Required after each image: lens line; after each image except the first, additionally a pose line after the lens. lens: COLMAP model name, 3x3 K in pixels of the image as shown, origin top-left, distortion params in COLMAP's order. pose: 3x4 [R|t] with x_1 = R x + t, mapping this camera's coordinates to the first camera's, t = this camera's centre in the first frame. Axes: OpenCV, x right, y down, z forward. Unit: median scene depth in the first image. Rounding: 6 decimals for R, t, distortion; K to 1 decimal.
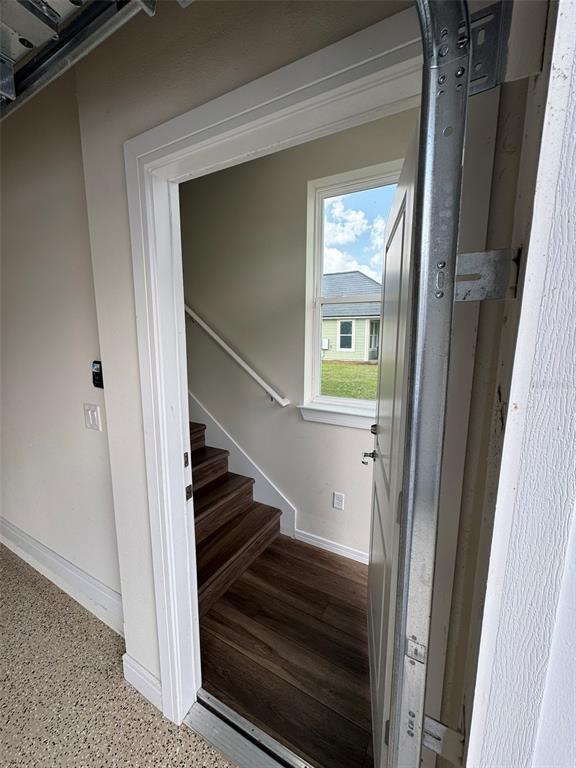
lens RADIAL K [[306.7, 0, 286.4], [0, 306.7, 383.2], [0, 0, 1]] dist [-0.002040, 0.000879]
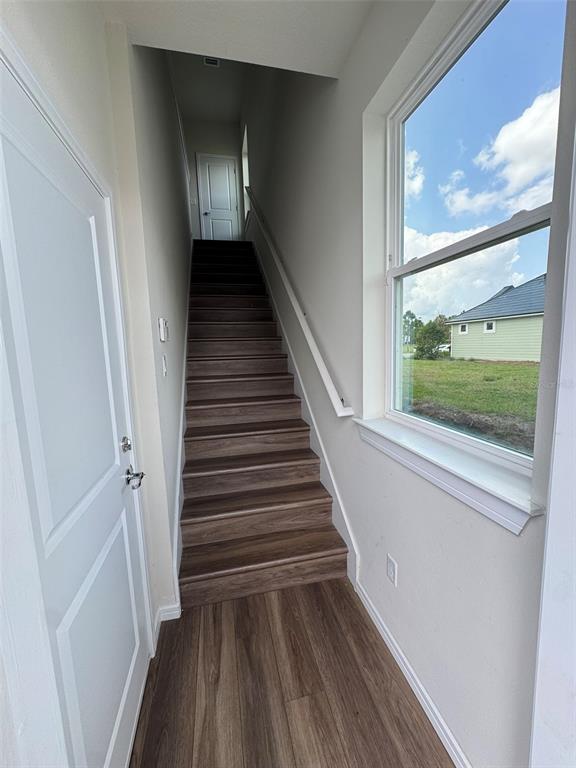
lens RADIAL K [[306.7, 0, 285.7], [0, 306.7, 383.5], [0, 0, 1]] dist [-0.002040, 0.000879]
pose [[0.665902, 0.072049, -0.742552, 0.505726], [-0.080518, 0.996453, 0.024479, -0.017796], [0.741682, 0.043488, 0.669341, 0.387947]]
